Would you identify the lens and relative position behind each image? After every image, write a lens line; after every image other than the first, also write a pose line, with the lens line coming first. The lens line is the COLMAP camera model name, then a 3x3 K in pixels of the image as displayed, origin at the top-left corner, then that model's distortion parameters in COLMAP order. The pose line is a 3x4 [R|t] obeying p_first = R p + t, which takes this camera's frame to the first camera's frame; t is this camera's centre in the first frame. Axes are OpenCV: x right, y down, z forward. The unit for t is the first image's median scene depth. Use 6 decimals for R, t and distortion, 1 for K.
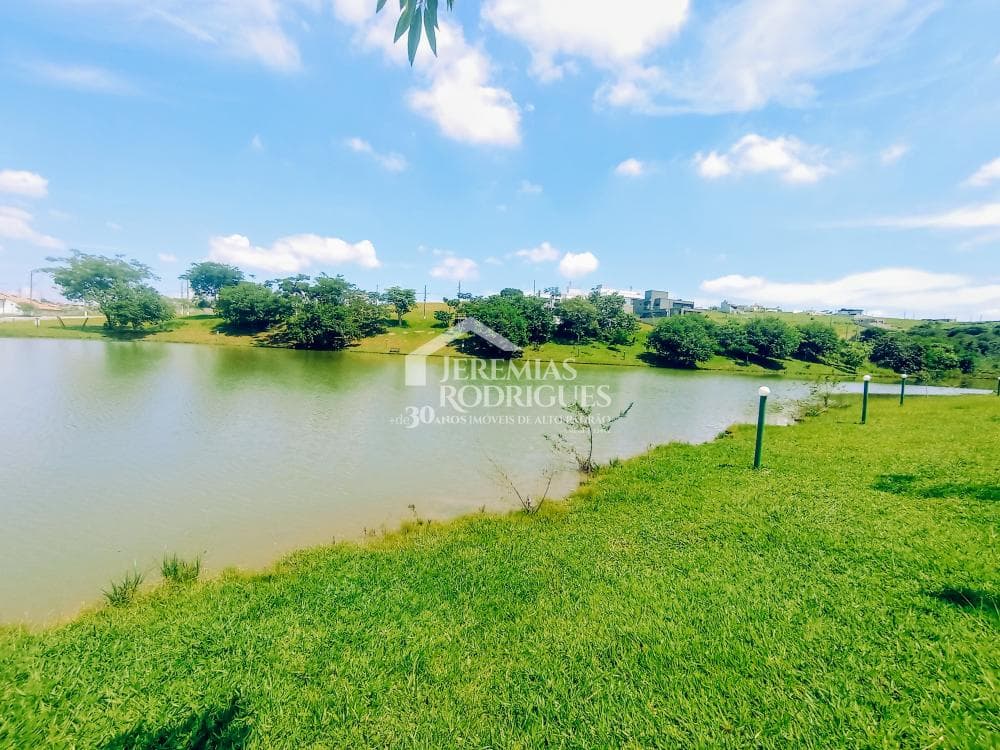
lens RADIAL K [[460.7, 0, 501.6], [0, 460.7, 389.7], [0, 0, 1]] dist [-0.046496, 0.037483]
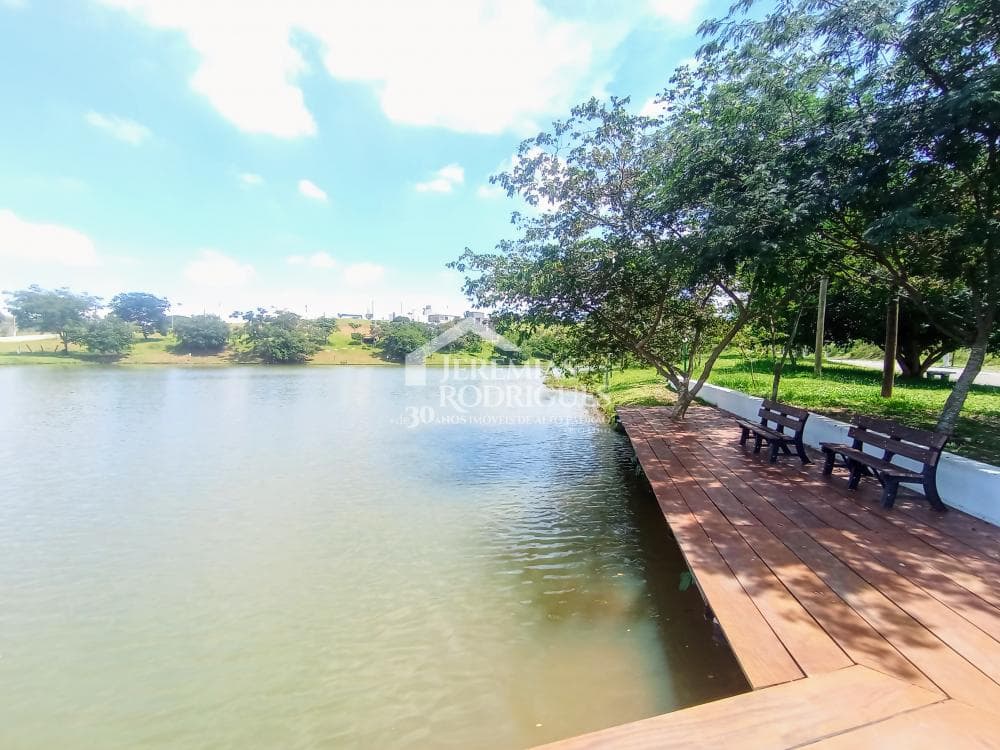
lens RADIAL K [[460.7, 0, 501.6], [0, 460.7, 389.7], [0, 0, 1]] dist [-0.046496, 0.037483]
pose [[0.905984, -0.071239, 0.417274, -0.316567], [0.077218, 0.997011, 0.002558, 0.028272], [-0.416209, 0.029903, 0.908777, -0.410791]]
